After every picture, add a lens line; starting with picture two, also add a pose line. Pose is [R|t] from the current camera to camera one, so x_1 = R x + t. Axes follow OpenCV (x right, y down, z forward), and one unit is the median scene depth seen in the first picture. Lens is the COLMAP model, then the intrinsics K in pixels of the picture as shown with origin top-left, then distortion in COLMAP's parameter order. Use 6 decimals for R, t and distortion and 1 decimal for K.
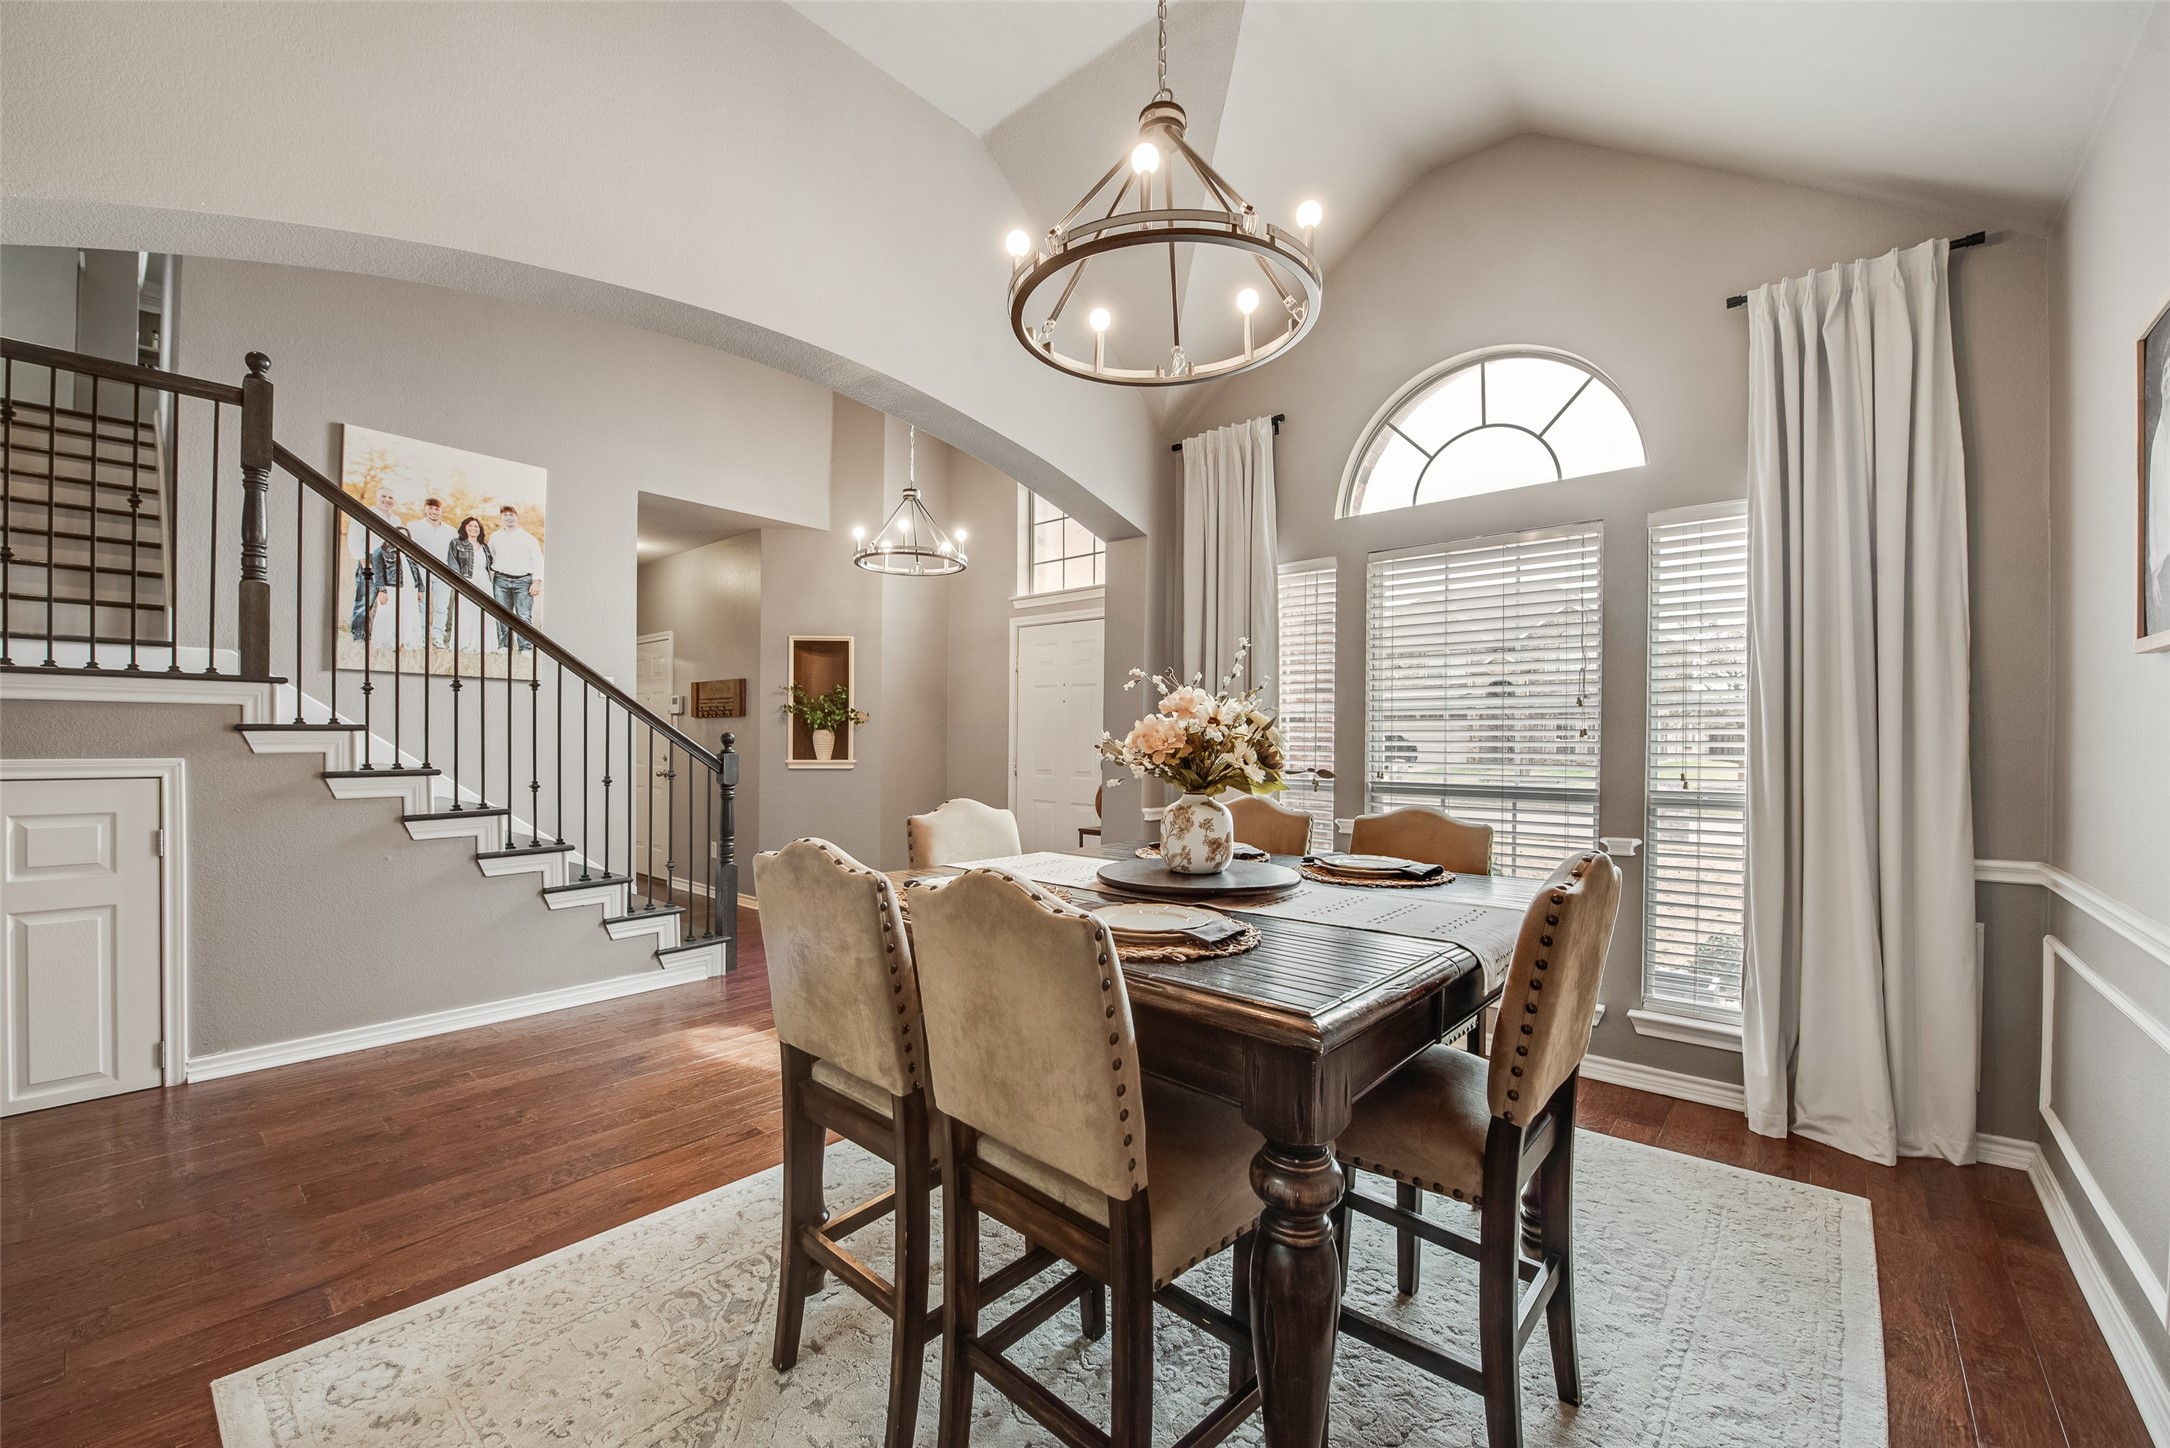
lens RADIAL K [[857.0, 0, 1070.6], [0, 857.0, 728.0], [0, 0, 1]] dist [-0.001336, -0.002601]
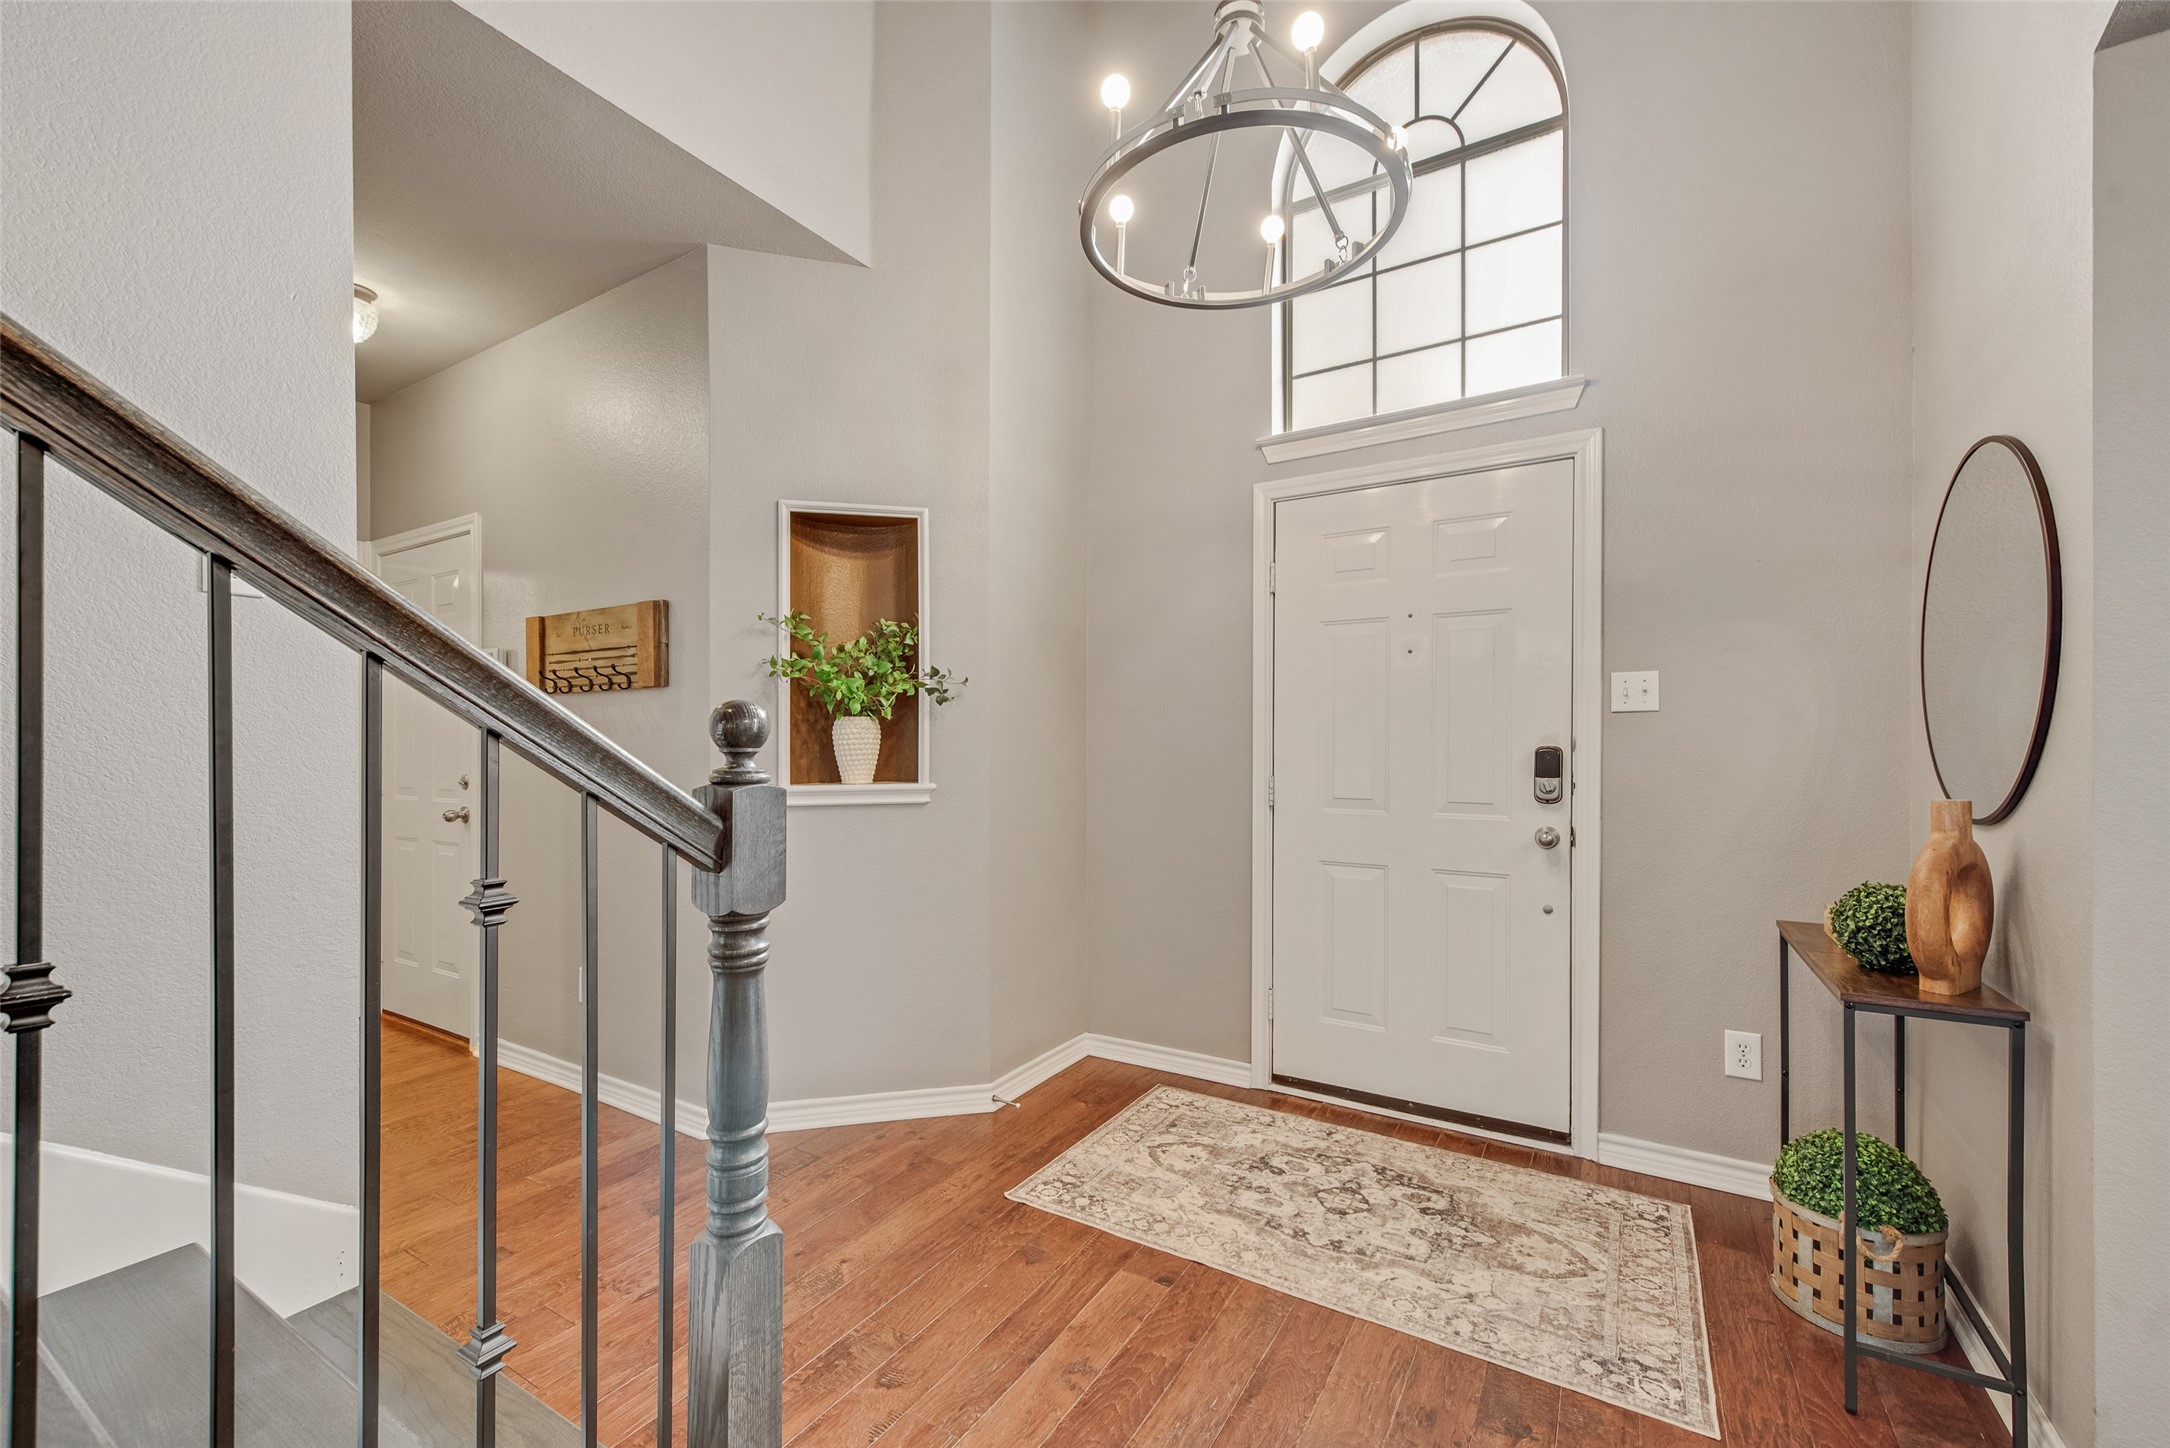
lens RADIAL K [[857.0, 0, 1074.9], [0, 857.0, 743.9], [0, 0, 1]] dist [-0.001336, -0.002601]
pose [[0.985065, -0.009705, 0.171907, -0.255105], [0.007418, 0.999875, 0.013941, 0.010918], [-0.172021, -0.012457, 0.985015, 0.543843]]
